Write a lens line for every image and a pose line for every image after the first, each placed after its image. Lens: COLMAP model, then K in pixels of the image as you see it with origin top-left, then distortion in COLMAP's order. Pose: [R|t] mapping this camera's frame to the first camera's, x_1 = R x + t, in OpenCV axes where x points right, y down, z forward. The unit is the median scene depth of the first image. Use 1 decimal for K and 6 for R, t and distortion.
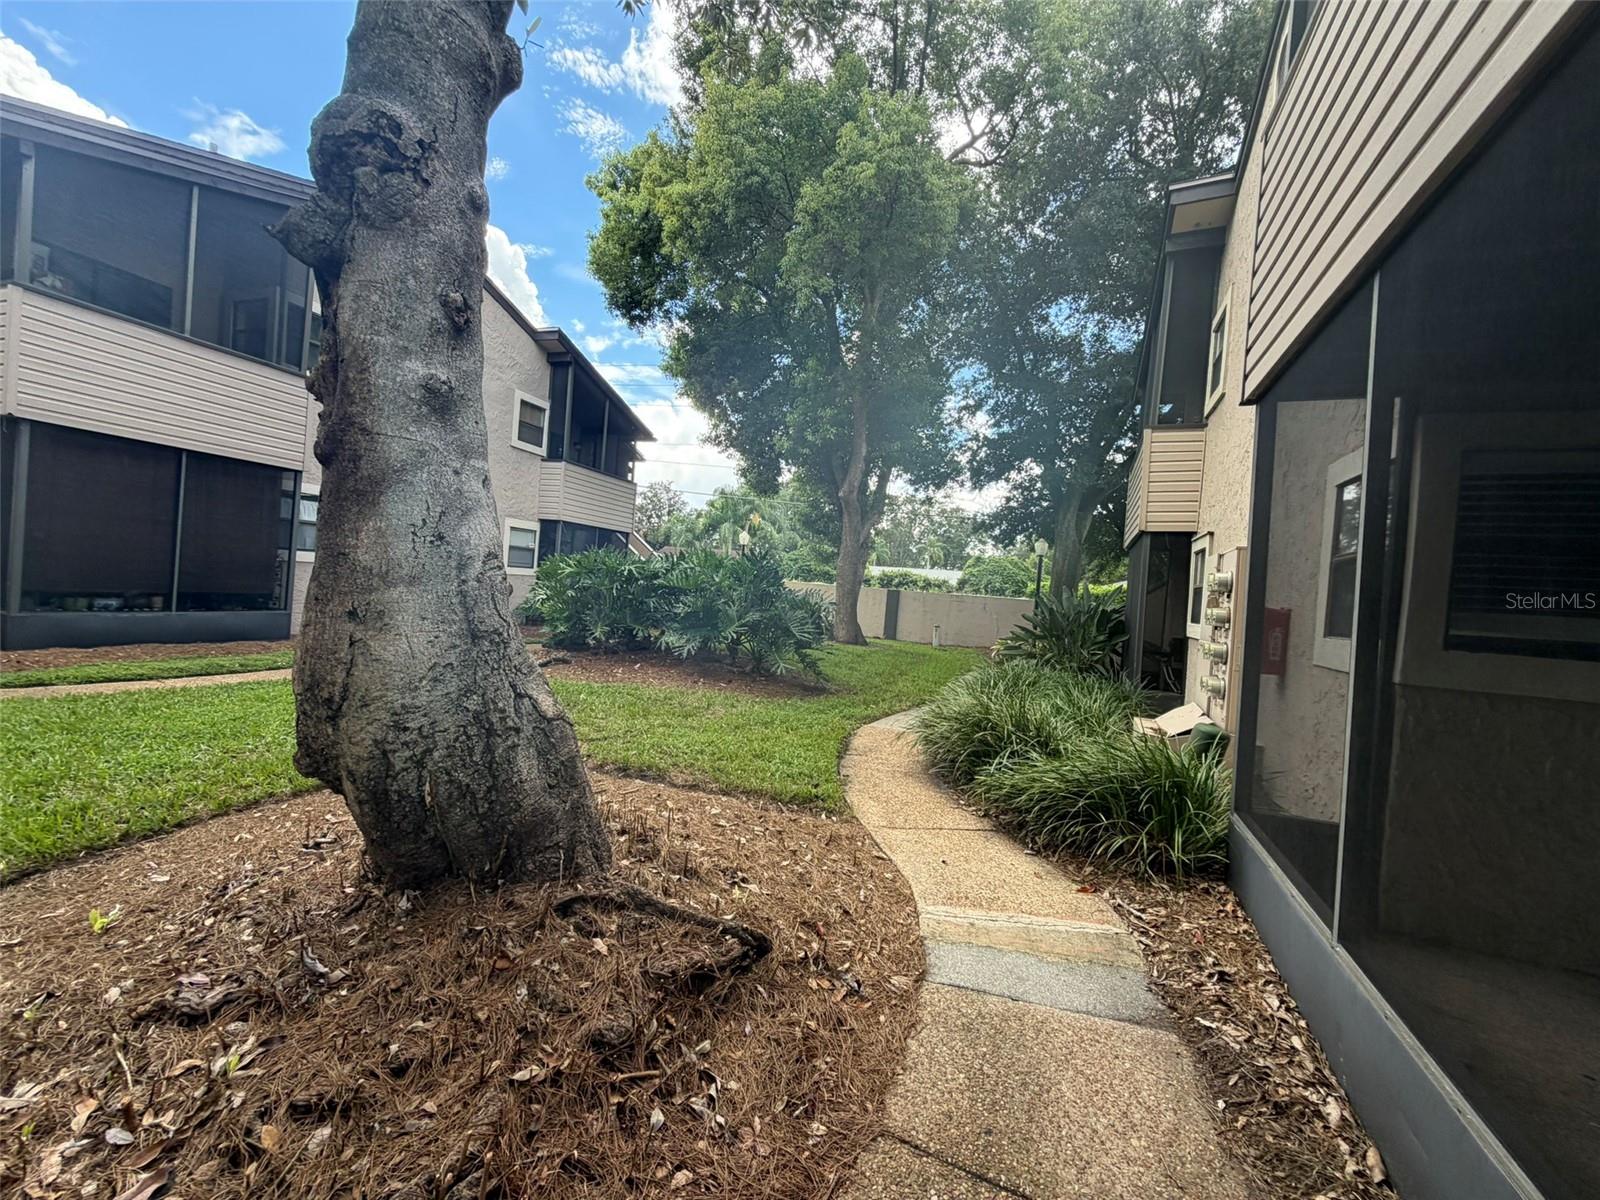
lens RADIAL K [[632.9, 0, 799.1], [0, 632.9, 601.8], [0, 0, 1]] dist [-0.001478, 0.001699]
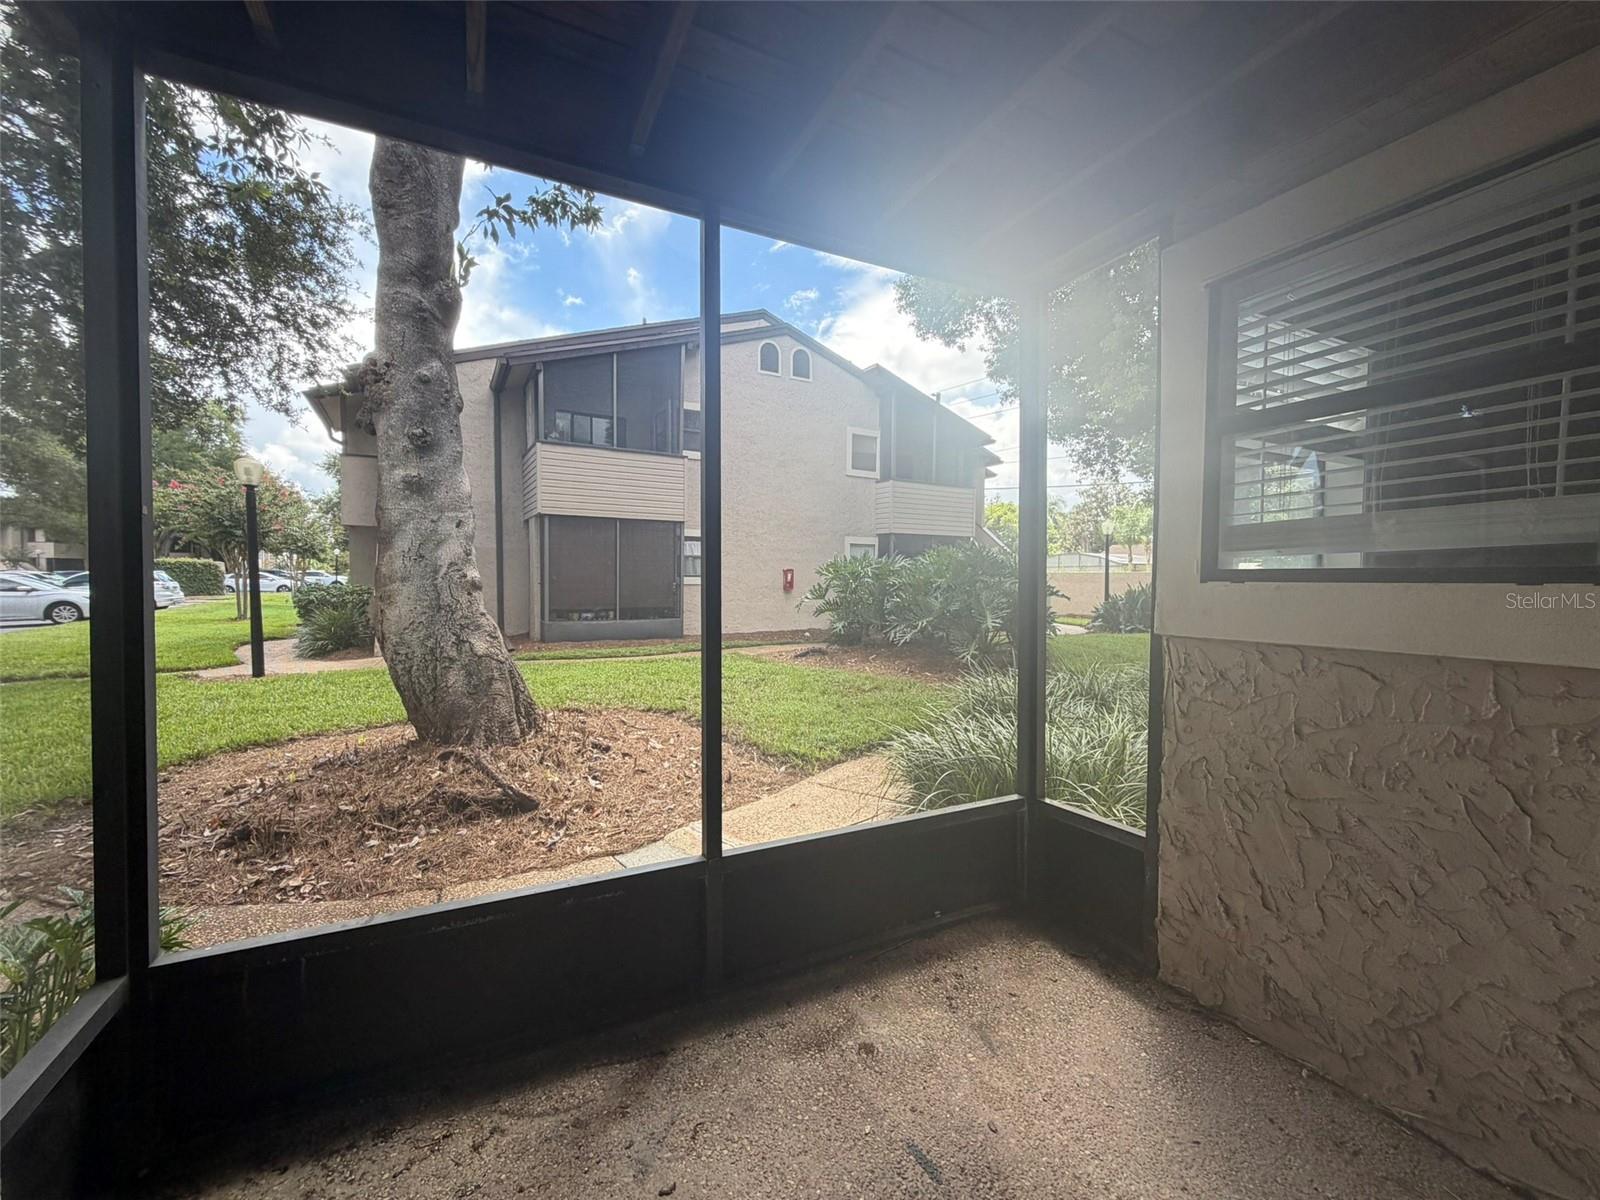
lens RADIAL K [[632.9, 0, 793.8], [0, 632.9, 599.6], [0, 0, 1]] dist [-0.001478, 0.001699]
pose [[0.760898, -0.052919, -0.646711, 0.418108], [0.041079, 0.998598, -0.033380, 0.038142], [0.647570, -0.001168, 0.762005, 0.074231]]
